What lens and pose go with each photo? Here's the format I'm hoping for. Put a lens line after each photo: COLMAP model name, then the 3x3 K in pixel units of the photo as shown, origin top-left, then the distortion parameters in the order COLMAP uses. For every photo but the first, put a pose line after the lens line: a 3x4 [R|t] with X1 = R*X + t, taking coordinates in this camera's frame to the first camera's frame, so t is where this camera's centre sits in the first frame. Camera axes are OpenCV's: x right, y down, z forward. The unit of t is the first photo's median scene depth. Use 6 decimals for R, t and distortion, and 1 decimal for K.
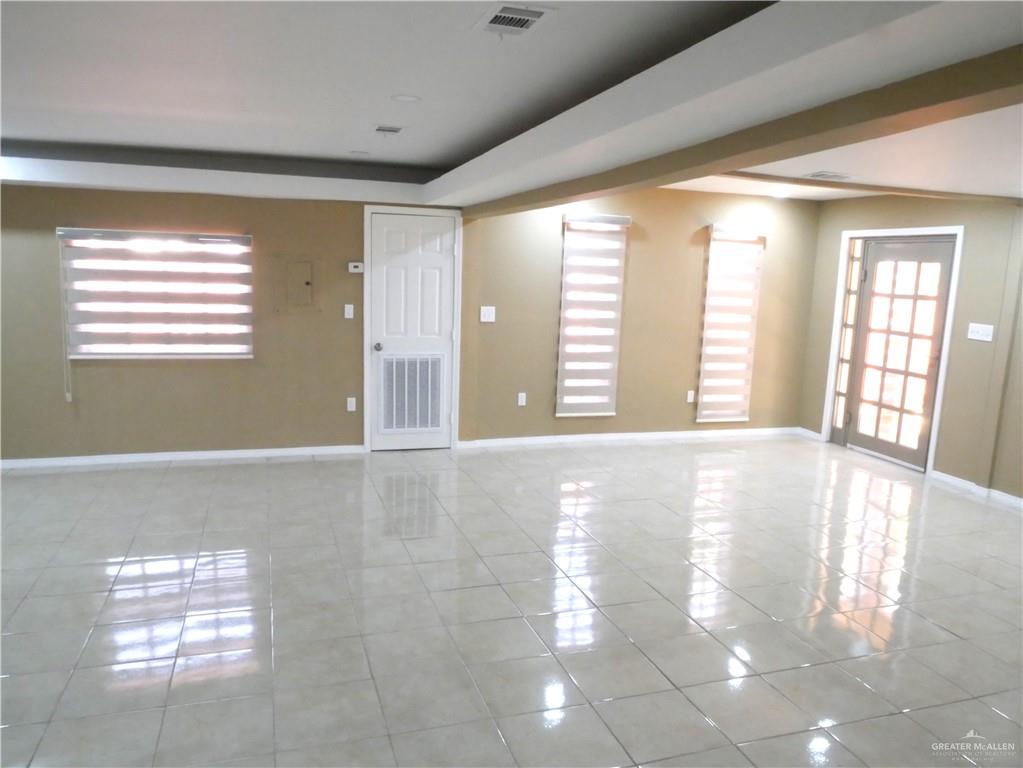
lens RADIAL K [[728.9, 0, 506.9], [0, 728.9, 387.3], [0, 0, 1]] dist [-0.052277, -0.000559]
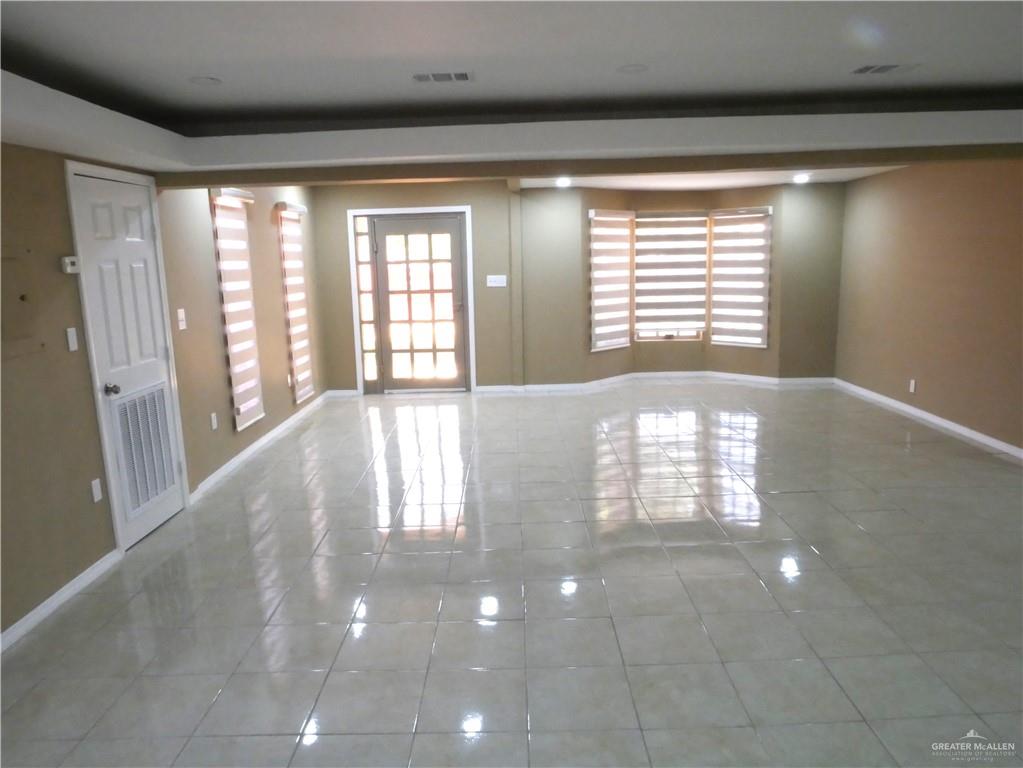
lens RADIAL K [[728.9, 0, 512.1], [0, 728.9, 390.8], [0, 0, 1]] dist [-0.052277, -0.000559]
pose [[0.295791, -0.217193, 0.930234, -0.637756], [0.191535, 0.967518, 0.164995, -0.087308], [-0.935854, 0.129368, 0.327783, 0.456823]]
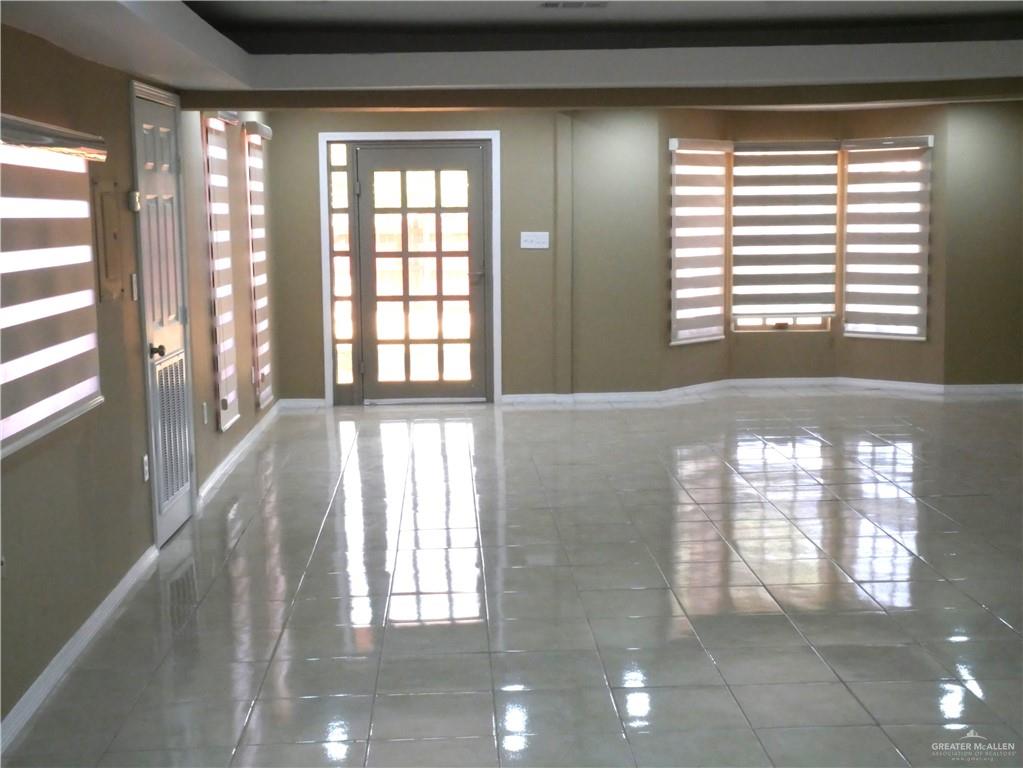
lens RADIAL K [[1386.9, 0, 511.5], [0, 1386.9, 386.6], [0, 0, 1]] dist [0.005307, 0.000000]
pose [[0.252393, -0.163369, 0.953734, -1.042822], [0.178991, 0.976517, 0.119904, -0.100859], [-0.950926, 0.140446, 0.275707, 0.467363]]
